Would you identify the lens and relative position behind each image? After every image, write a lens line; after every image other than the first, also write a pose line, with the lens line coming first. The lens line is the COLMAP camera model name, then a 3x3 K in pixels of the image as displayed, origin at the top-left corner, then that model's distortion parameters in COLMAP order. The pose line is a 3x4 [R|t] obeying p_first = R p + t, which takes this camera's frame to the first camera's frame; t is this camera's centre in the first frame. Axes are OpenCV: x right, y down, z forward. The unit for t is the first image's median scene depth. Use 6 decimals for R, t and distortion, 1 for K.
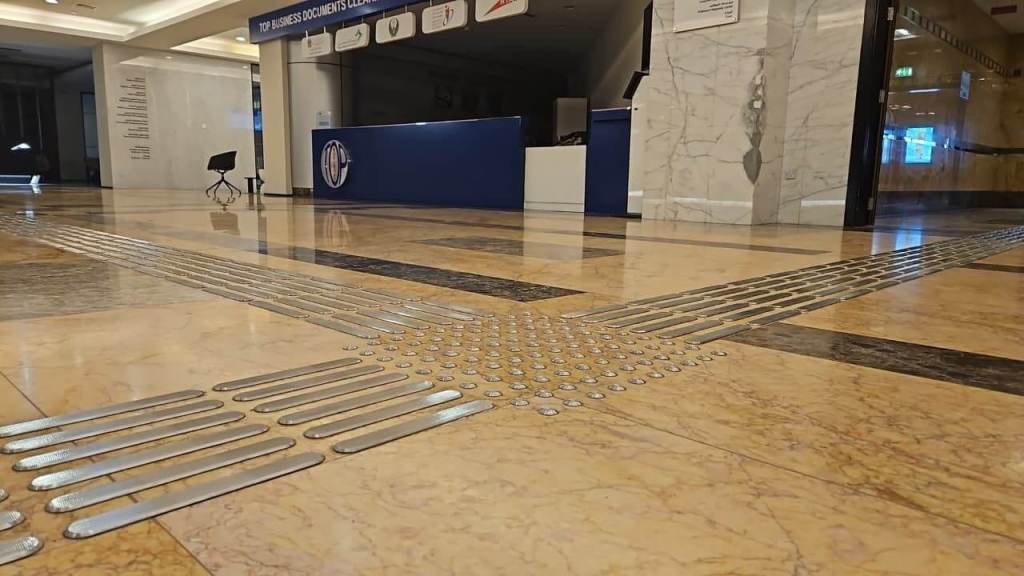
lens RADIAL K [[683.1, 0, 504.0], [0, 683.1, 286.8], [0, 0, 1]] dist [0.081350, -0.076122]
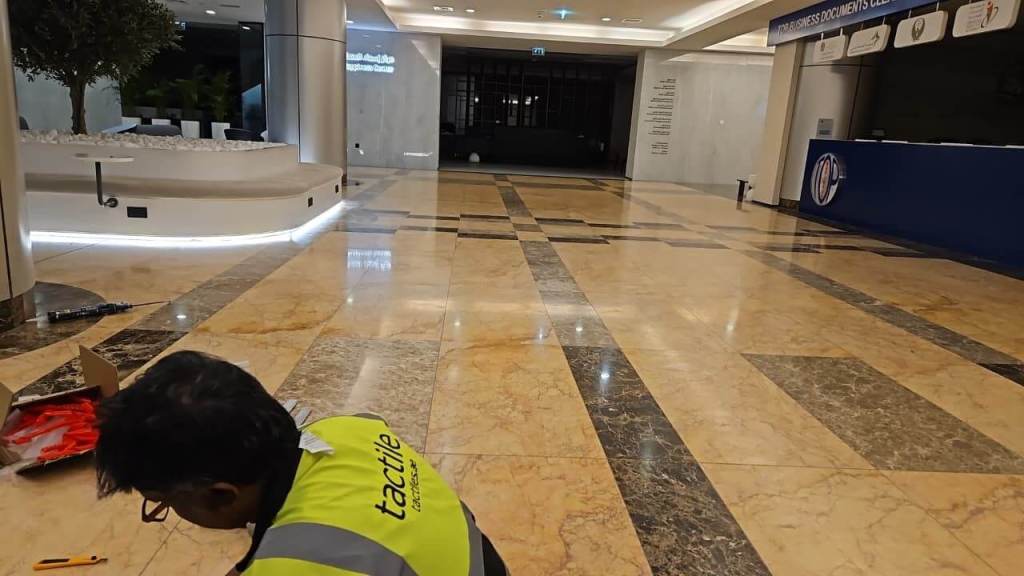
lens RADIAL K [[683.1, 0, 501.2], [0, 683.1, 288.7], [0, 0, 1]] dist [0.081350, -0.076122]
pose [[0.728793, 0.177381, -0.661359, 0.084129], [-0.145348, 0.983928, 0.103729, -0.082594], [0.669129, 0.020531, 0.742862, 0.049175]]
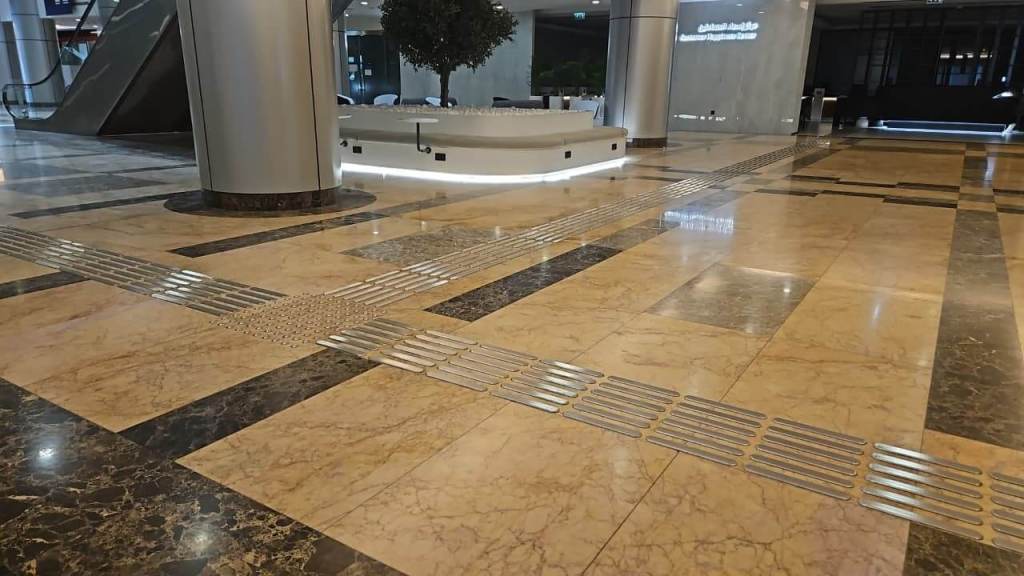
lens RADIAL K [[683.1, 0, 510.0], [0, 683.1, 291.6], [0, 0, 1]] dist [0.081350, -0.076122]
pose [[0.207630, 0.267433, -0.940941, 0.353934], [-0.159941, 0.958240, 0.237056, -0.097844], [0.965043, 0.101275, 0.241733, 0.169762]]
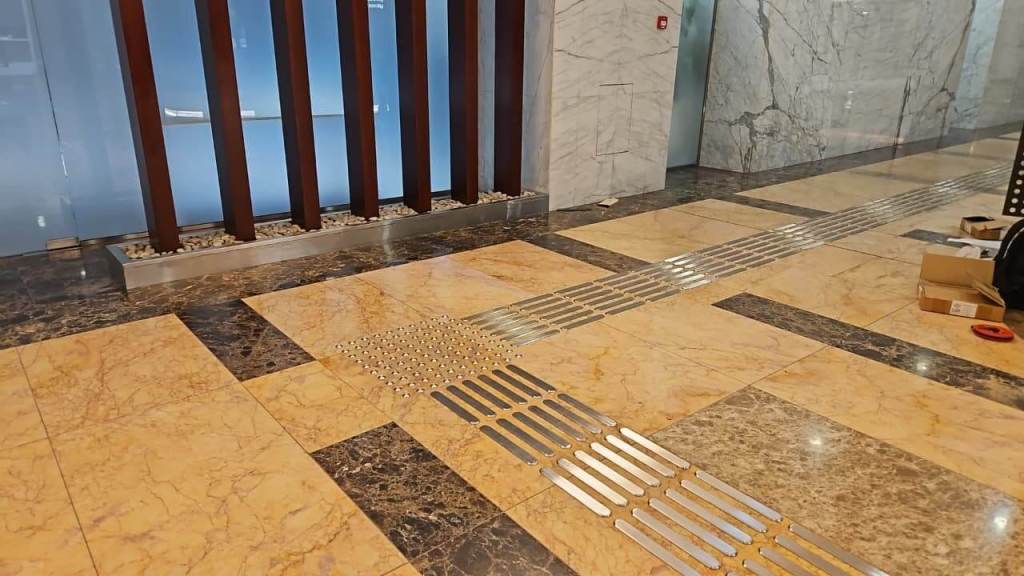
lens RADIAL K [[683.1, 0, 507.3], [0, 683.1, 280.8], [0, 0, 1]] dist [0.081350, -0.076122]
pose [[-0.993604, -0.065609, 0.091901, -0.055275], [-0.014380, 0.880774, 0.473319, -0.160831], [-0.111998, 0.468971, -0.876084, 0.405465]]
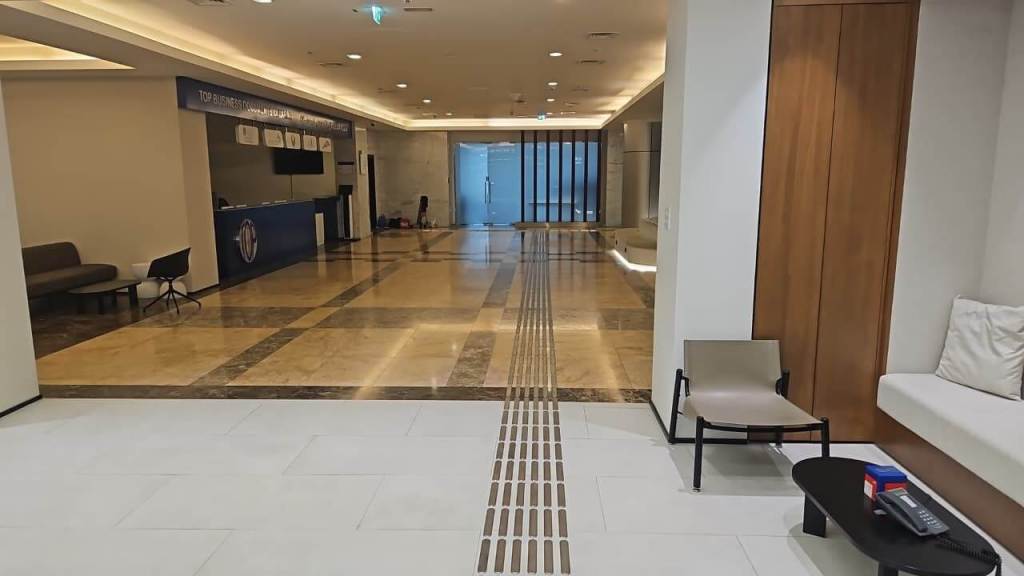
lens RADIAL K [[683.1, 0, 512.0], [0, 683.1, 287.7], [0, 0, 1]] dist [0.081350, -0.076122]
pose [[-0.669201, -0.139594, 0.729852, -1.556250], [0.106430, 0.954063, 0.280063, -0.432384], [-0.735420, 0.265097, -0.623603, 1.633662]]
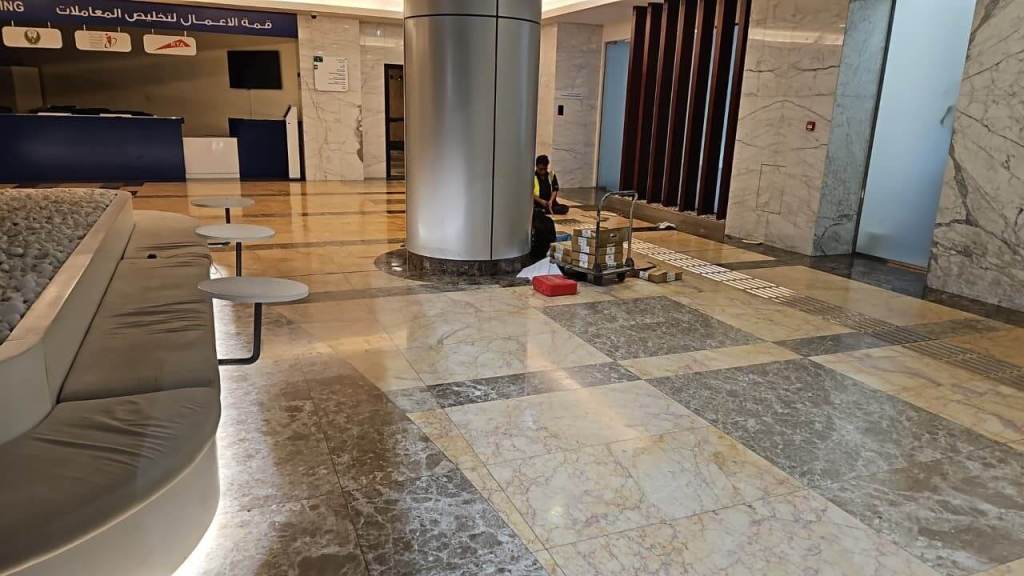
lens RADIAL K [[683.1, 0, 503.0], [0, 683.1, 282.6], [0, 0, 1]] dist [0.081350, -0.076122]
pose [[0.393856, -0.235179, 0.888576, -1.007590], [0.120956, 0.971568, 0.203532, -0.107216], [-0.911179, 0.027316, 0.411104, -0.232346]]
